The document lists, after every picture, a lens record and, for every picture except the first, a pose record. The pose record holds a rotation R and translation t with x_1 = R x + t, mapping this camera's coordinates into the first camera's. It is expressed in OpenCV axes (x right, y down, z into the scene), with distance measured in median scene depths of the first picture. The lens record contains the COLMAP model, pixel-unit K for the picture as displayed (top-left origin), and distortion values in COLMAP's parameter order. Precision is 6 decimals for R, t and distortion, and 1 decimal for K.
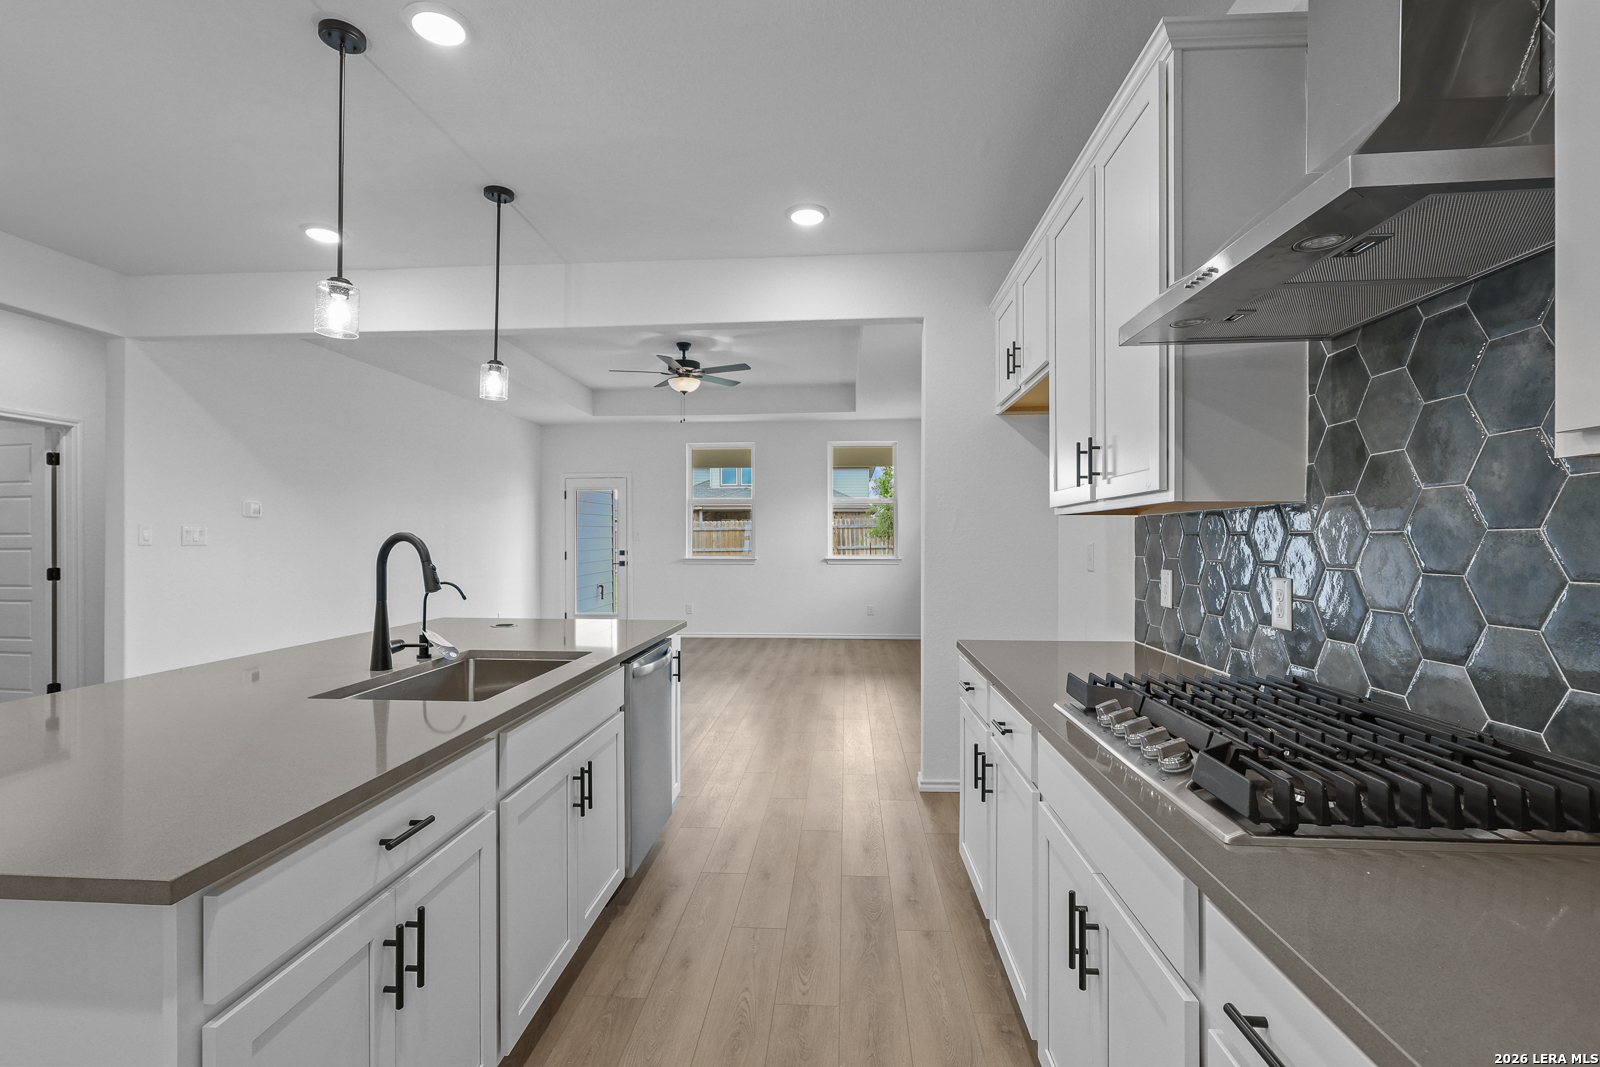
lens RADIAL K [[735.6, 0, 795.1], [0, 735.6, 536.7], [0, 0, 1]] dist [-0.001444, -0.000540]
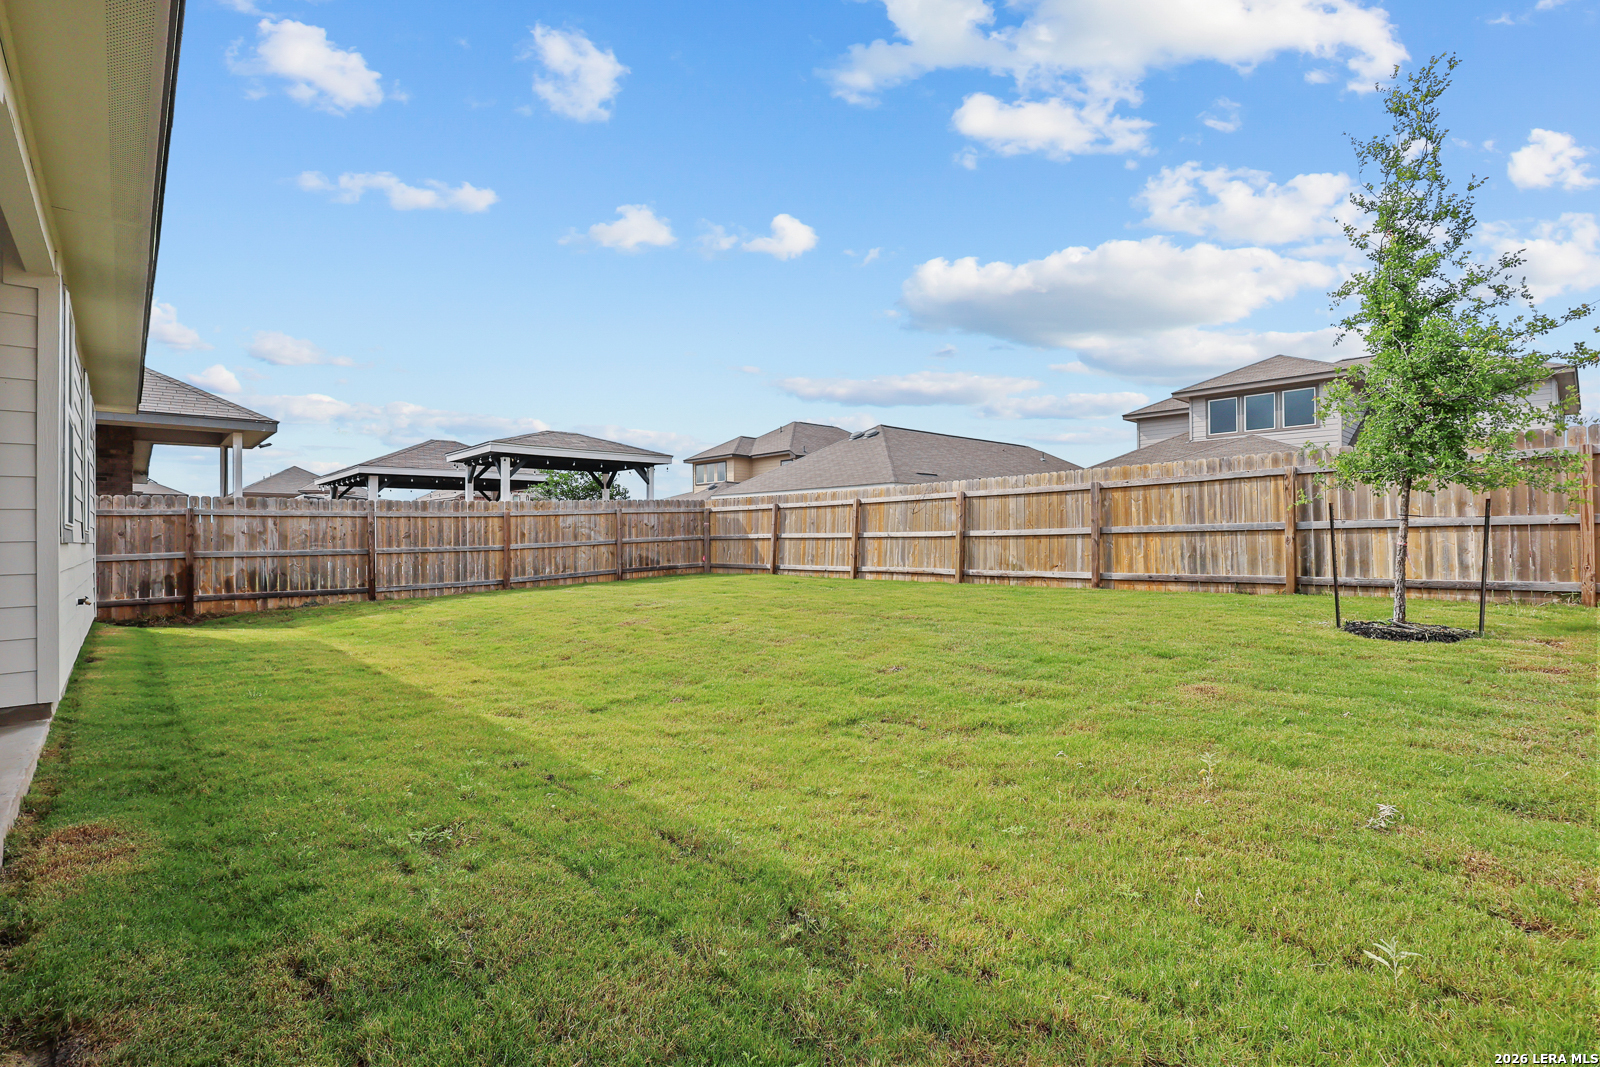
lens RADIAL K [[735.4, 0, 796.0], [0, 735.4, 531.1], [0, 0, 1]] dist [-0.004465, 0.005002]
pose [[0.763870, -0.004992, -0.645350, 0.269382], [0.018868, 0.999715, 0.014601, 0.017603], [0.645094, -0.023330, 0.763747, 1.380402]]
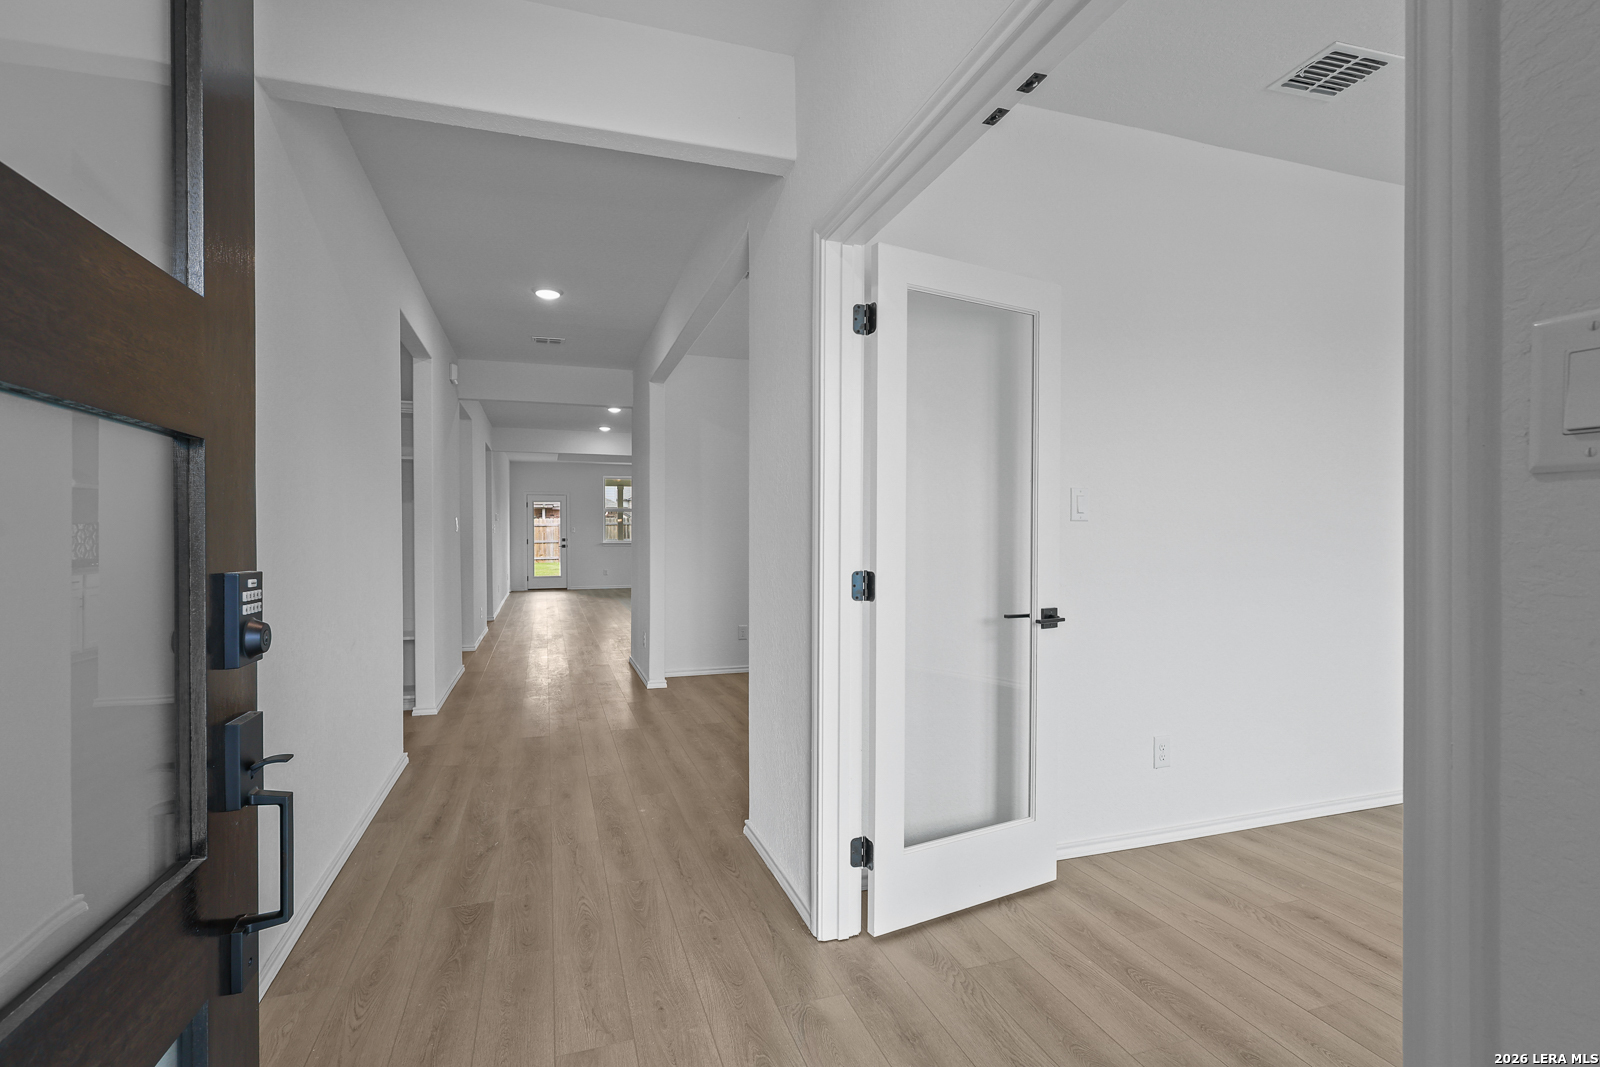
lens RADIAL K [[743.9, 0, 804.0], [0, 743.9, 537.2], [0, 0, 1]] dist [-0.000513, 0.000381]
pose [[0.918760, 0.000385, 0.394815, -0.442516], [-0.002986, 0.999978, 0.005972, 0.005089], [-0.394804, -0.006666, 0.918741, -0.852730]]
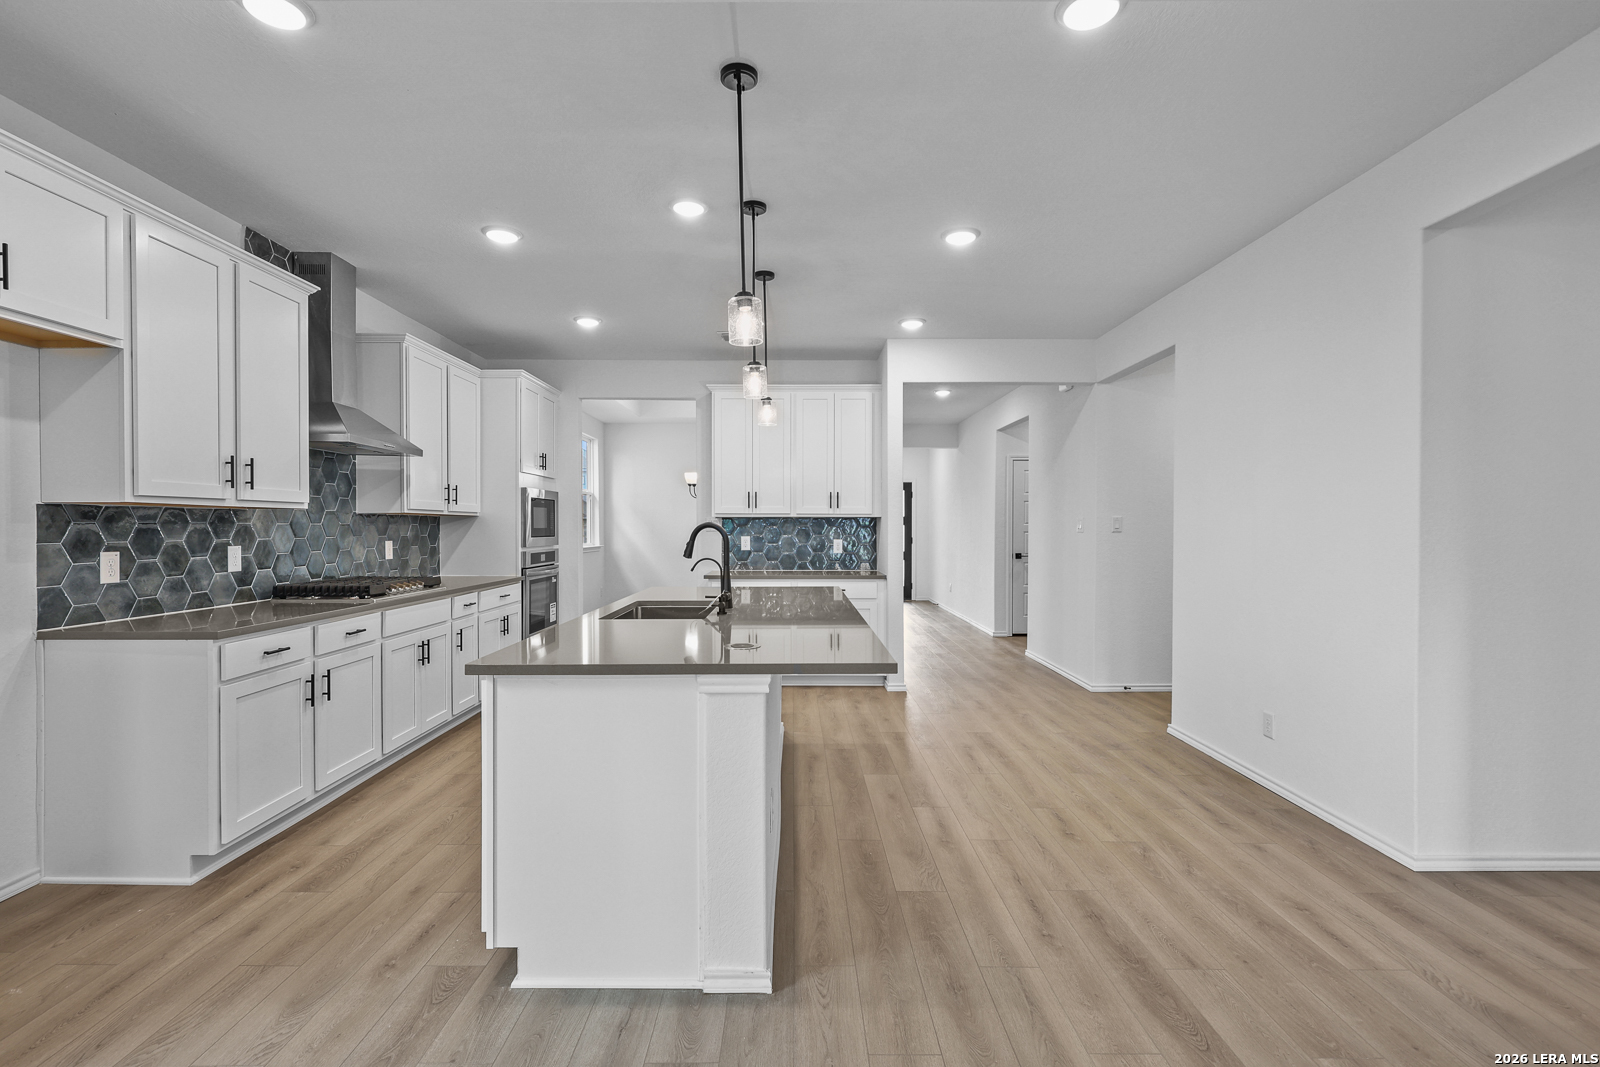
lens RADIAL K [[735.4, 0, 796.0], [0, 735.4, 531.1], [0, 0, 1]] dist [-0.004465, 0.005002]
pose [[-0.997124, -0.000349, -0.075783, -0.144781], [-0.000533, 0.999997, 0.002414, 0.002297], [0.075782, 0.002447, -0.997121, 0.637006]]
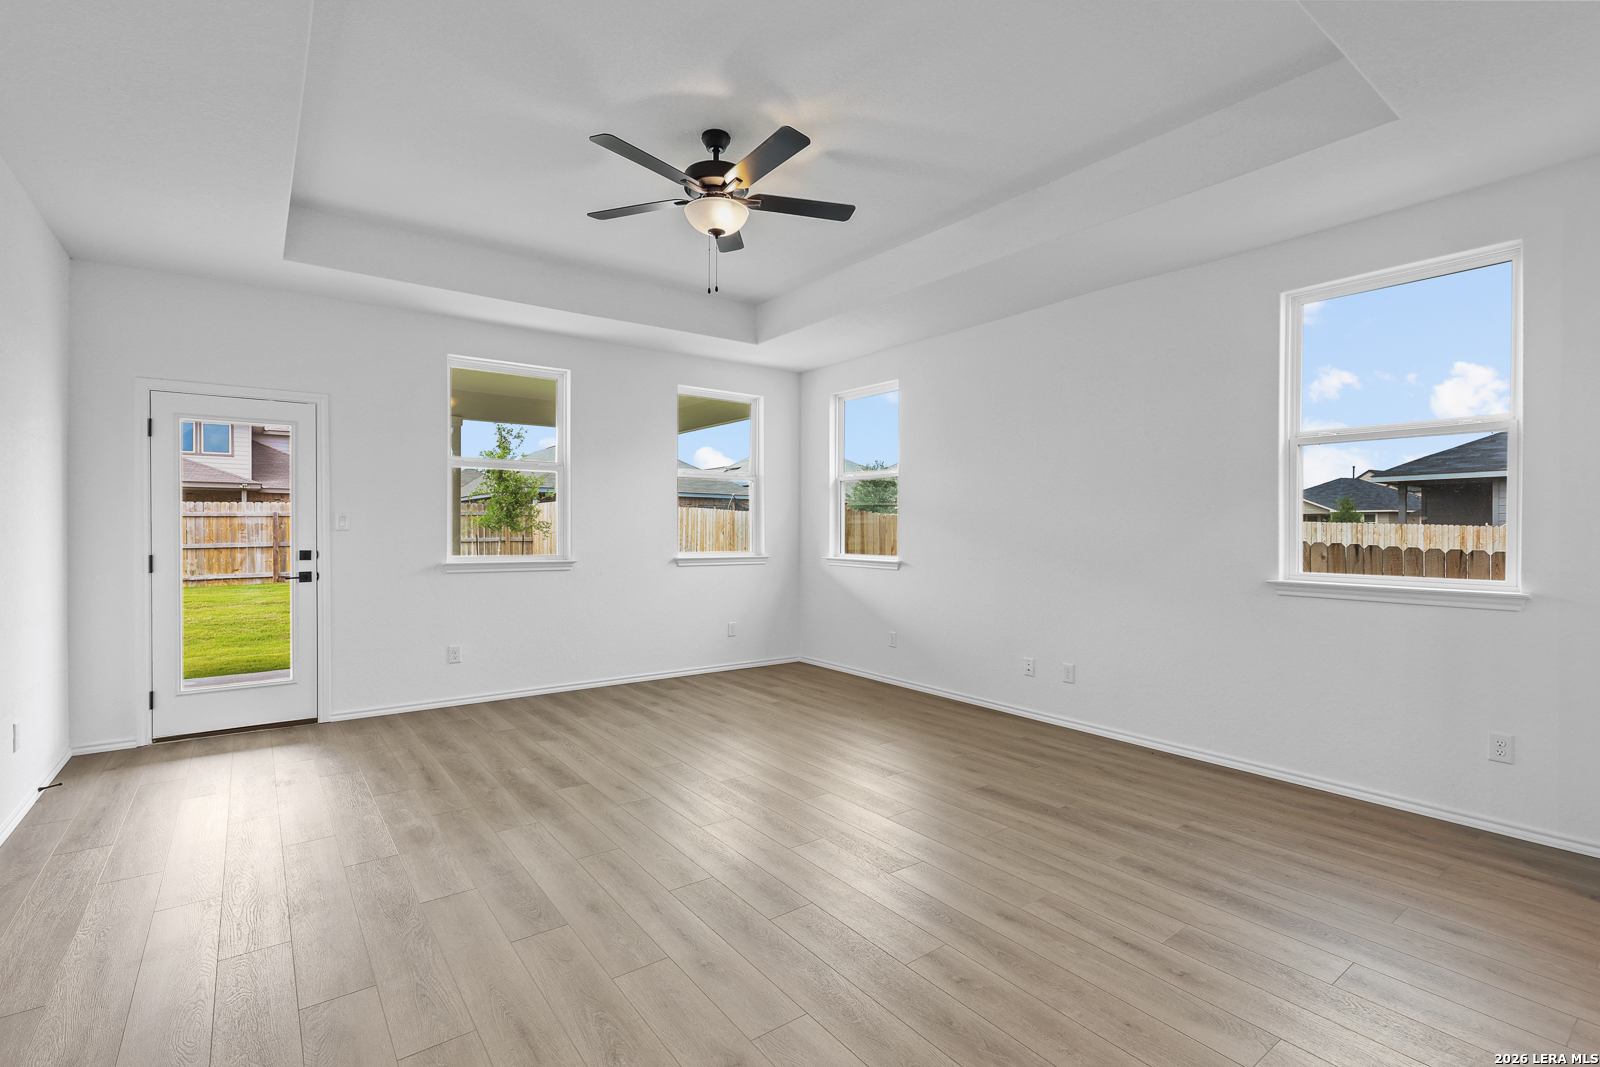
lens RADIAL K [[735.6, 0, 795.1], [0, 735.6, 536.7], [0, 0, 1]] dist [-0.001444, -0.000540]
pose [[0.758662, -0.002141, 0.651481, -0.338319], [-0.005002, 0.999946, 0.009111, 0.003677], [-0.651465, -0.010171, 0.758611, 0.453531]]
